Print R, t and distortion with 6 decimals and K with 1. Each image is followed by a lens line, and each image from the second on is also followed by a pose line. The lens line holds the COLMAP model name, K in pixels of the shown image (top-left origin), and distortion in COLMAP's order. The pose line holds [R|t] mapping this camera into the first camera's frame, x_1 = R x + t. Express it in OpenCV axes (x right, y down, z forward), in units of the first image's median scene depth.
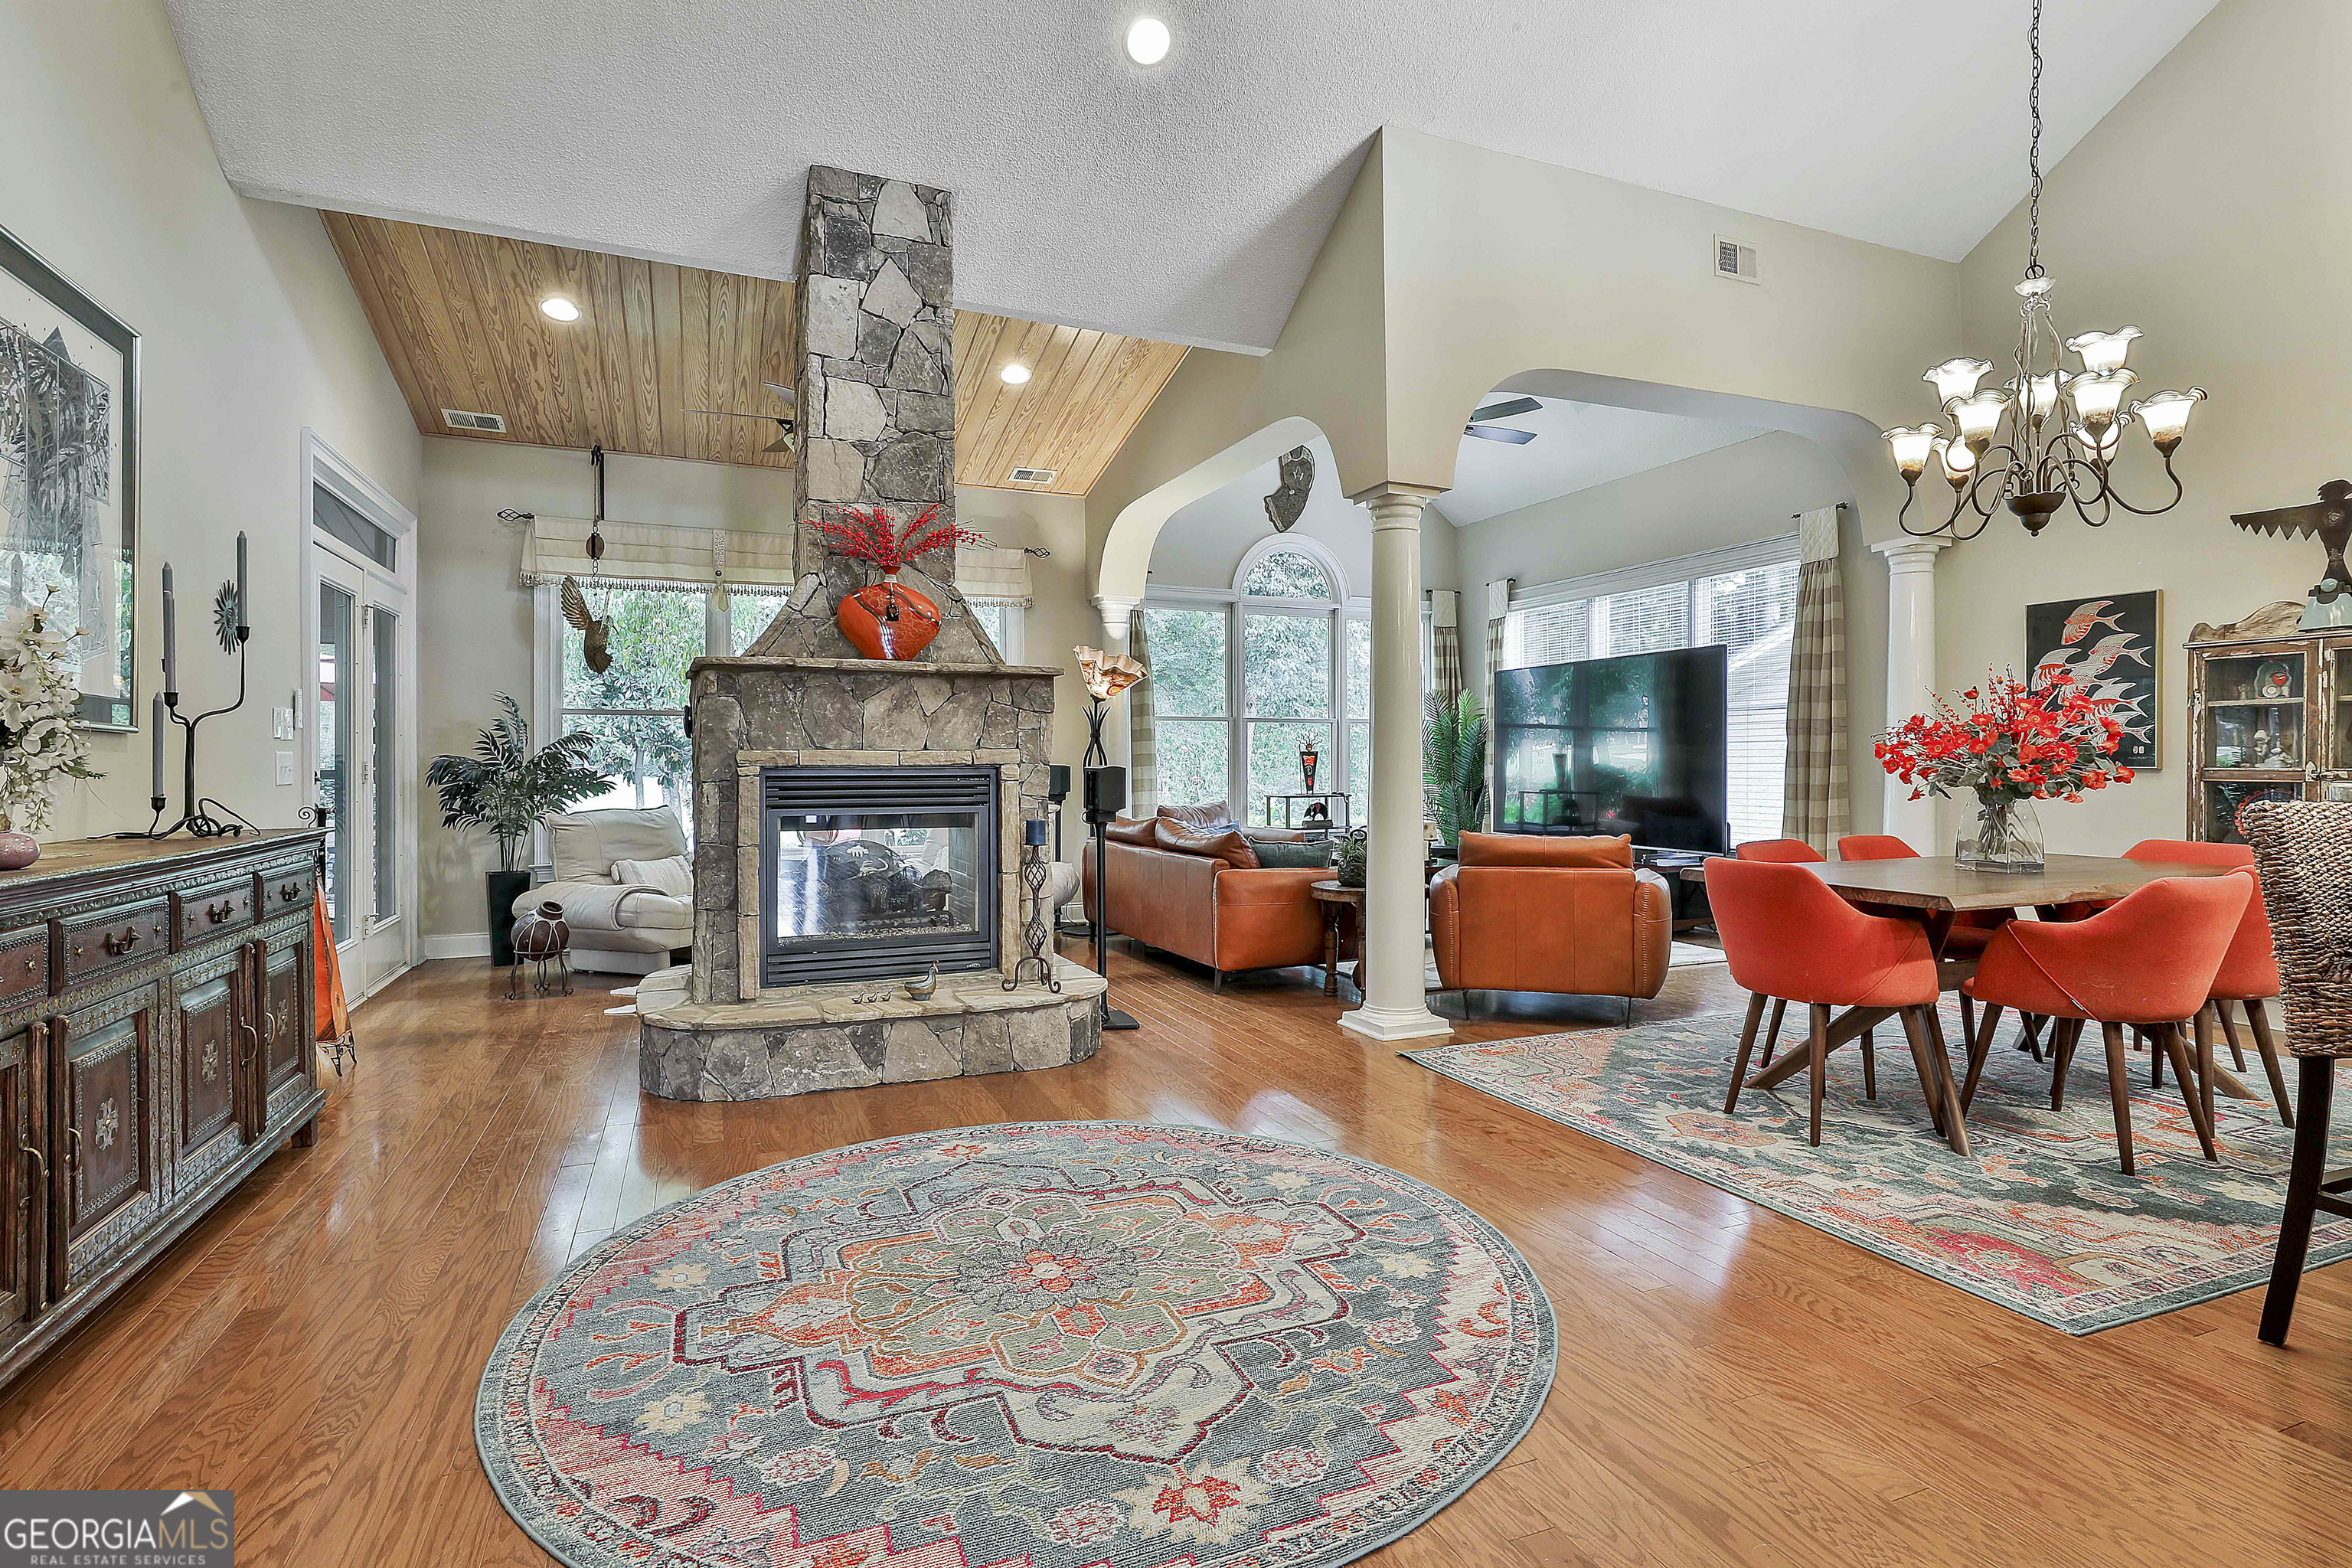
lens RADIAL K [[1136.8, 0, 1178.2], [0, 1136.8, 765.3], [0, 0, 1]] dist [-0.003740, 0.000691]
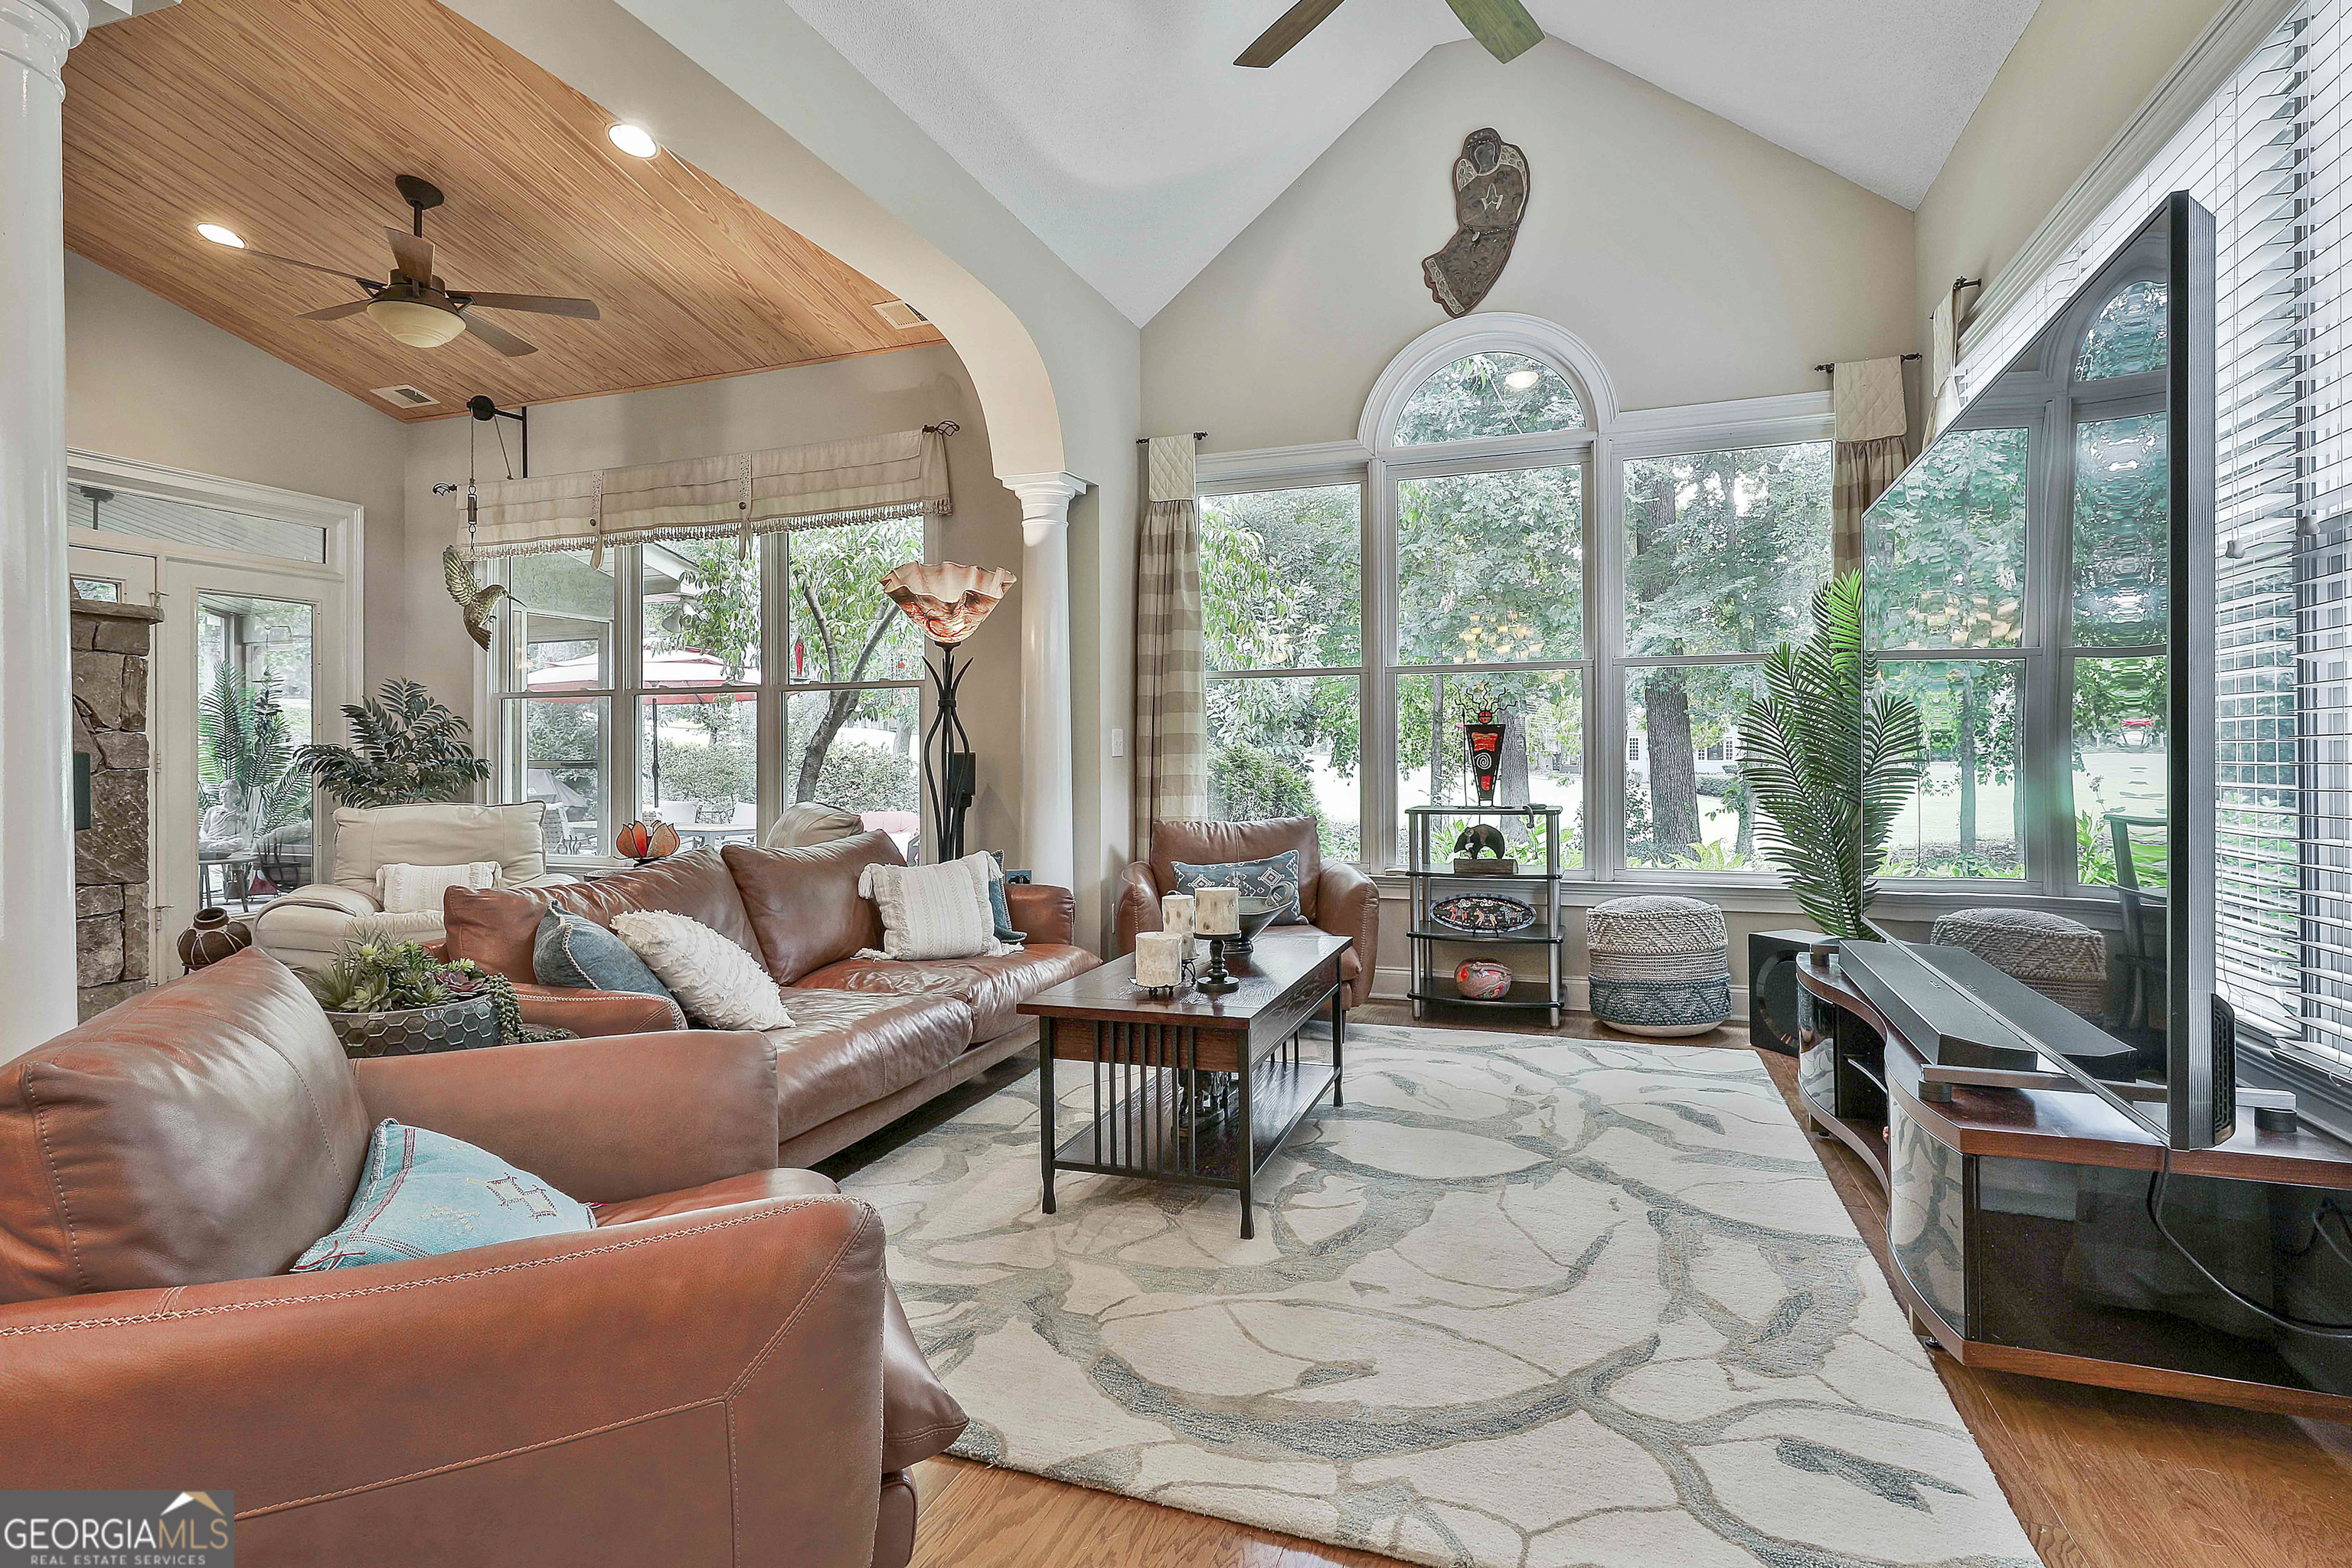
lens RADIAL K [[1139.2, 0, 1173.9], [0, 1139.2, 756.5], [0, 0, 1]] dist [-0.001420, 0.000578]
pose [[0.729825, -0.002023, -0.683631, 0.770201], [0.001542, 0.999998, -0.001312, 0.005661], [0.683632, -0.000097, 0.729827, 1.109038]]
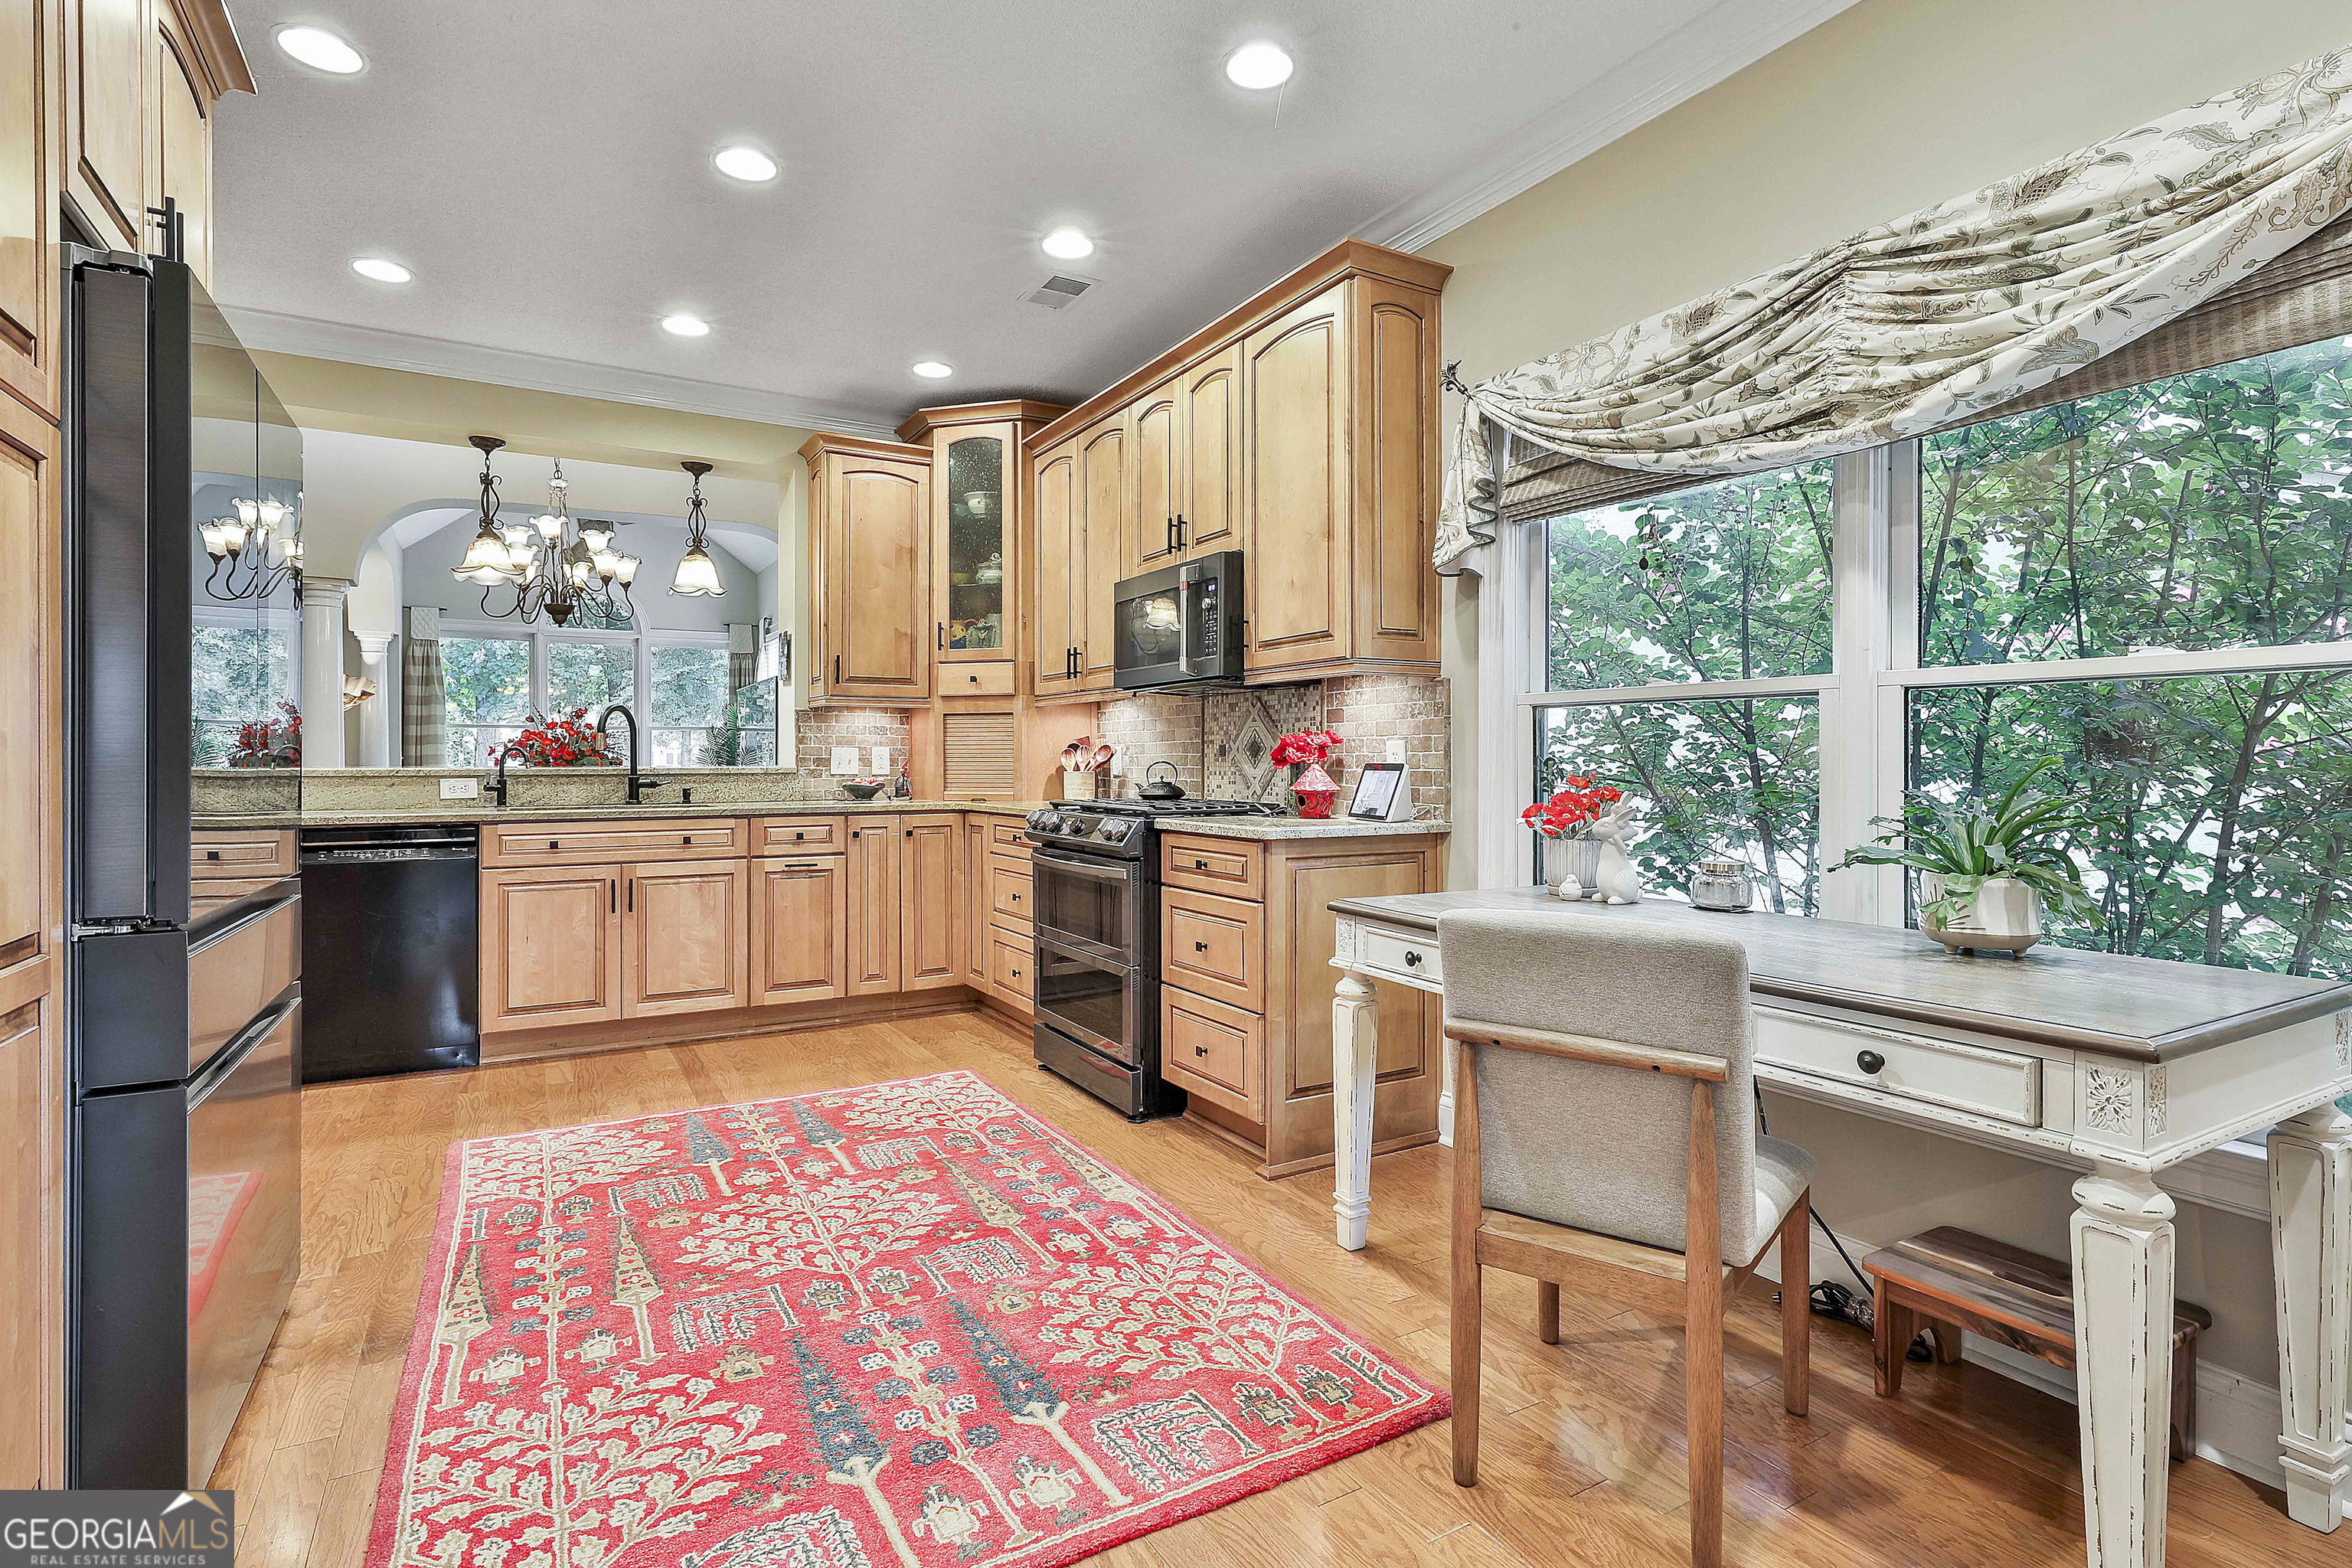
lens RADIAL K [[1139.2, 0, 1173.9], [0, 1139.2, 756.5], [0, 0, 1]] dist [-0.001420, 0.000578]
pose [[0.990975, -0.000211, 0.134044, 1.223804], [0.001362, 0.999963, -0.008493, 0.007270], [-0.134037, 0.008599, 0.990939, -0.705103]]
